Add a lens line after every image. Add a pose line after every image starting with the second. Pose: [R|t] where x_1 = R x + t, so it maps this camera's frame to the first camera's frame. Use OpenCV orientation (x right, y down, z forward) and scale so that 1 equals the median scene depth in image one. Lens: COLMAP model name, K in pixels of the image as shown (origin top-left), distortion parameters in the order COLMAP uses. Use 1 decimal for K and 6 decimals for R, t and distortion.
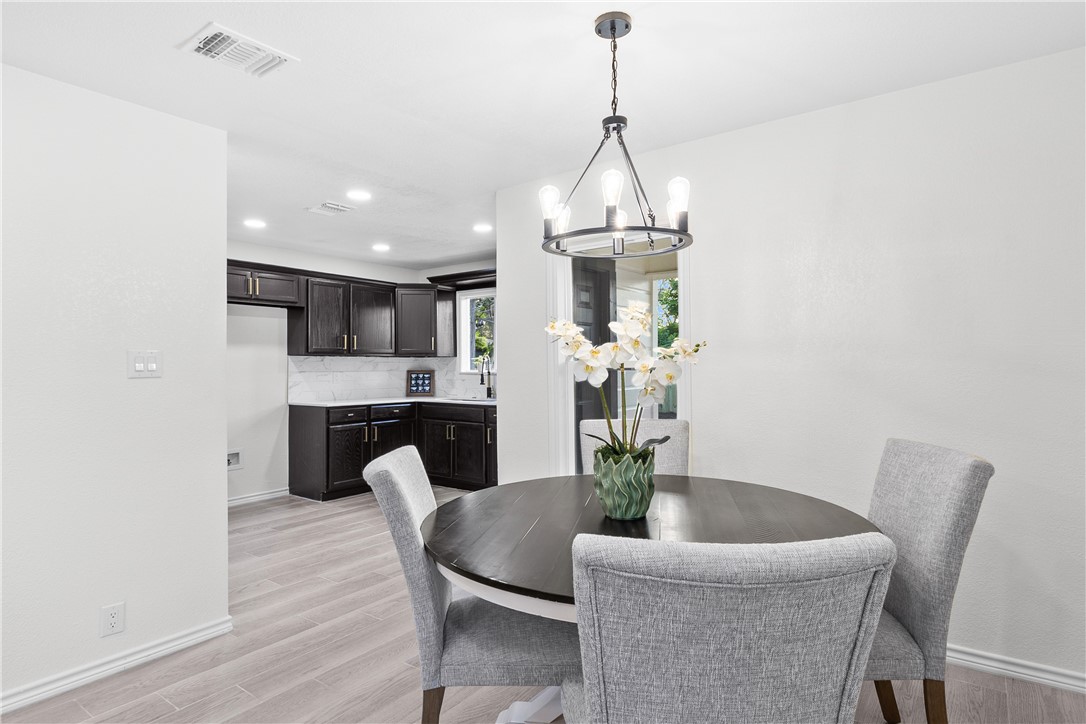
lens RADIAL K [[569.5, 0, 542.3], [0, 569.5, 364.4], [0, 0, 1]] dist [0.001439, 0.003443]
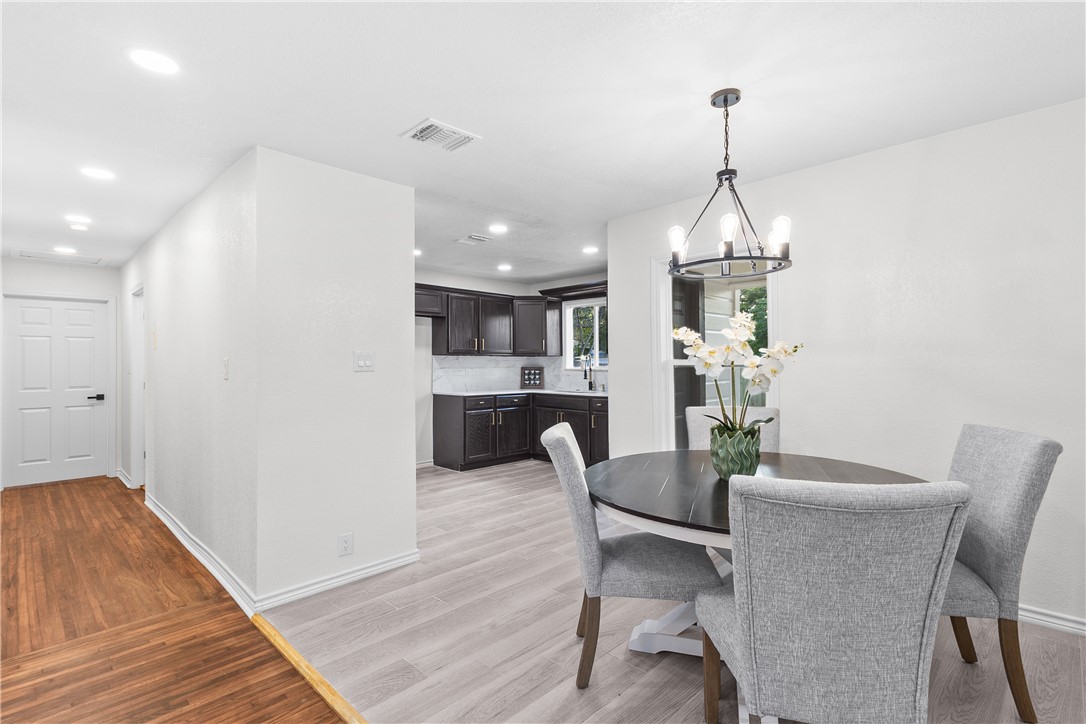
lens RADIAL K [[504.4, 0, 543.0], [0, 504.4, 361.5], [0, 0, 1]] dist [0.018350, -0.003239]
pose [[0.989897, 0.000723, -0.141789, -0.118030], [-0.001084, 0.999996, -0.002467, 0.002759], [0.141787, 0.002596, 0.989894, -0.187601]]
